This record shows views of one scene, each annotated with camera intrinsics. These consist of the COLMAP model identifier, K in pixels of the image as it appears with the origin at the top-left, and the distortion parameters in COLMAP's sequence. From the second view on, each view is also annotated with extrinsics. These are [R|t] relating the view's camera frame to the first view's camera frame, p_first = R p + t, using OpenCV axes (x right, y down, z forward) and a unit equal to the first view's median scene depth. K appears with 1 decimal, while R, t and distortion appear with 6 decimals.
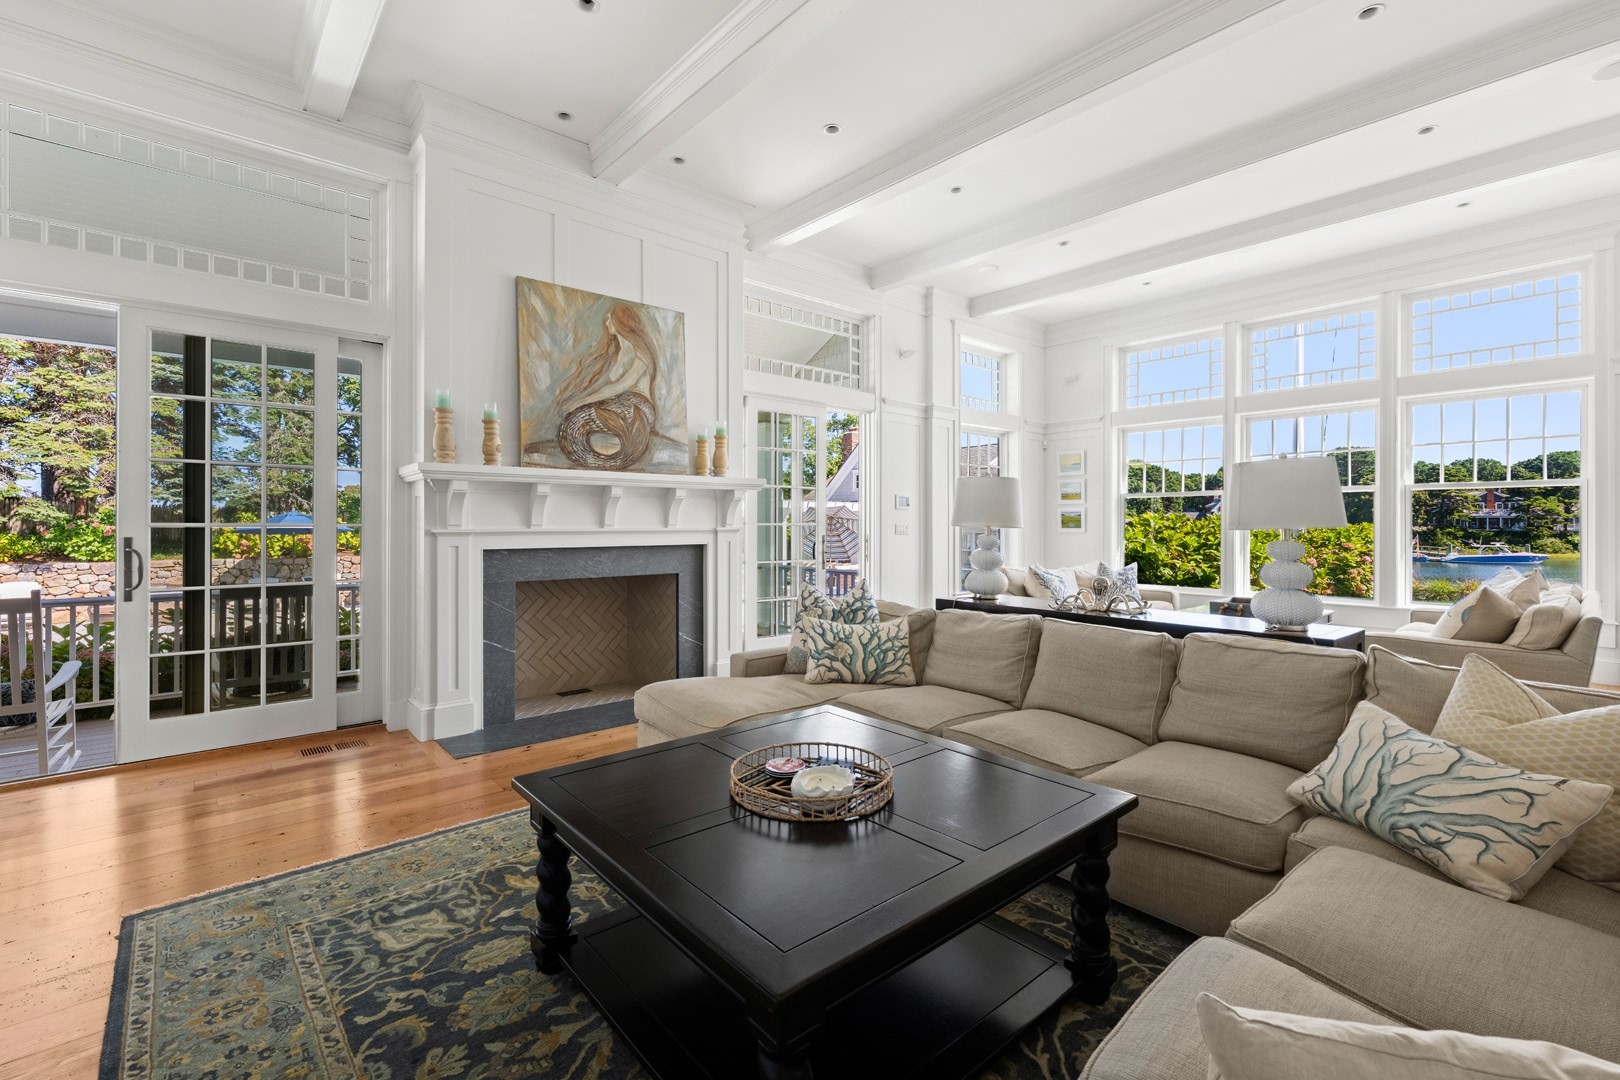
lens RADIAL K [[706.5, 0, 806.9], [0, 706.5, 519.1], [0, 0, 1]] dist [0.002918, 0.000299]
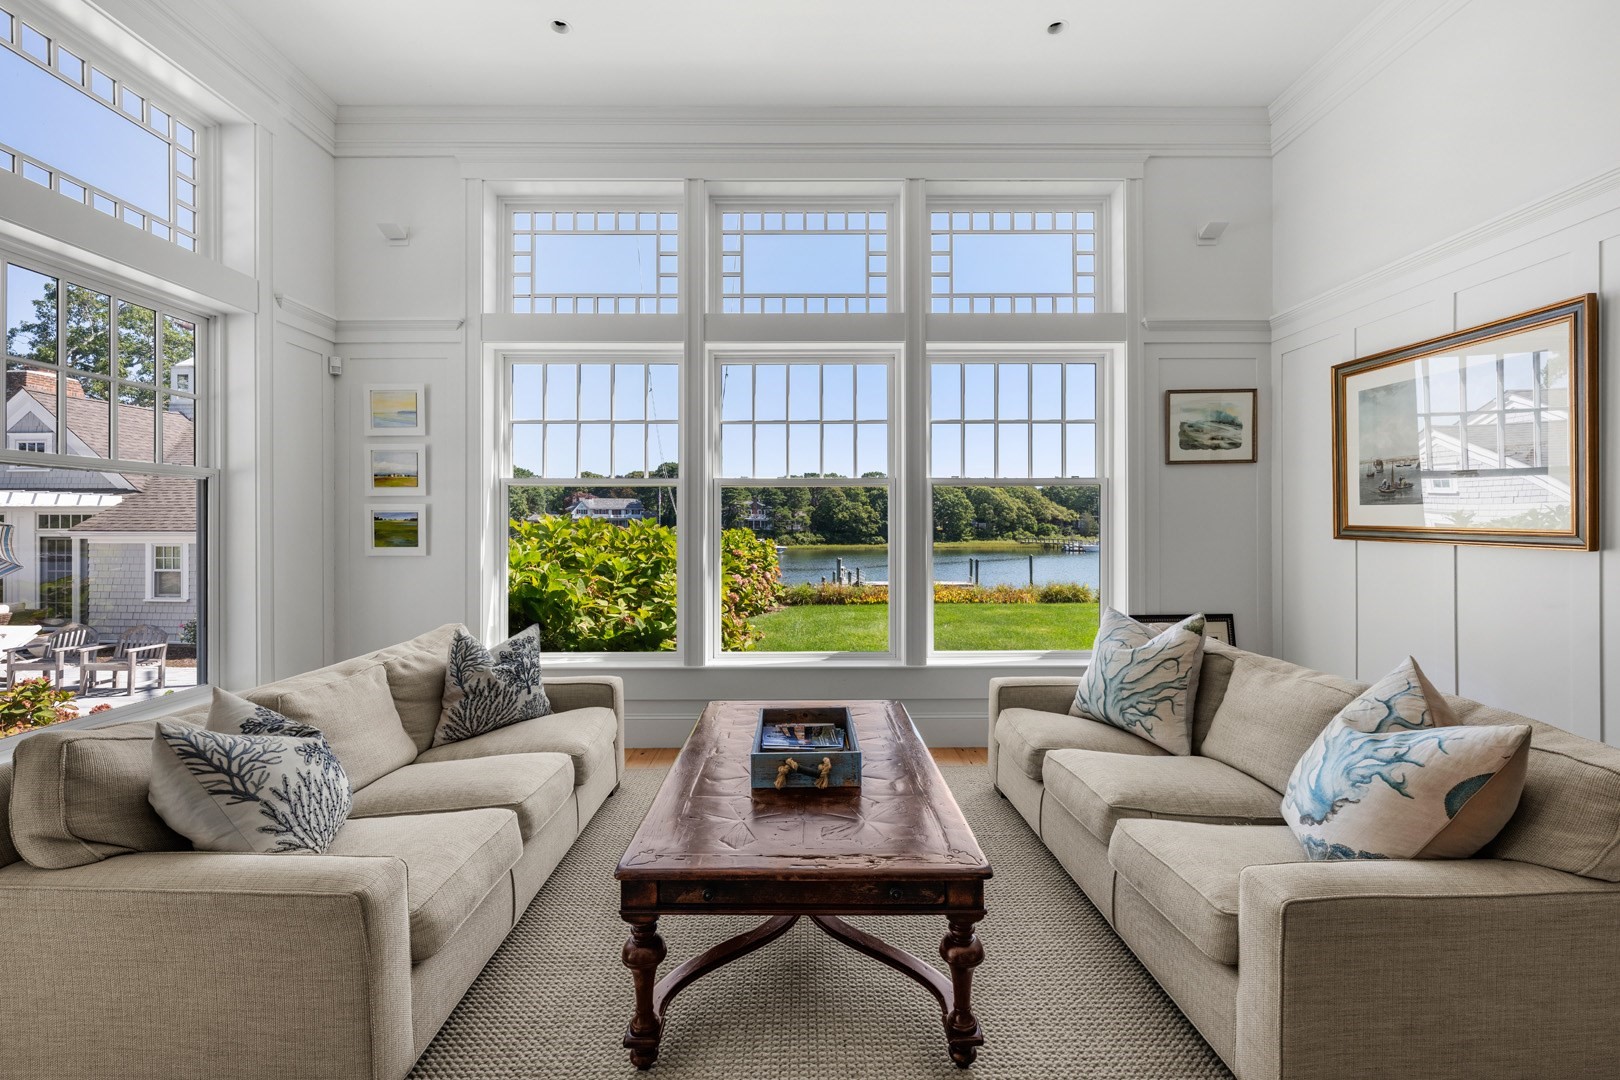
lens RADIAL K [[706.5, 0, 806.9], [0, 706.5, 519.1], [0, 0, 1]] dist [0.002918, 0.000299]
pose [[0.664389, 0.002757, 0.747382, 0.203663], [0.000030, 0.999993, -0.003715, -0.004053], [-0.747387, 0.002491, 0.664384, 0.481408]]
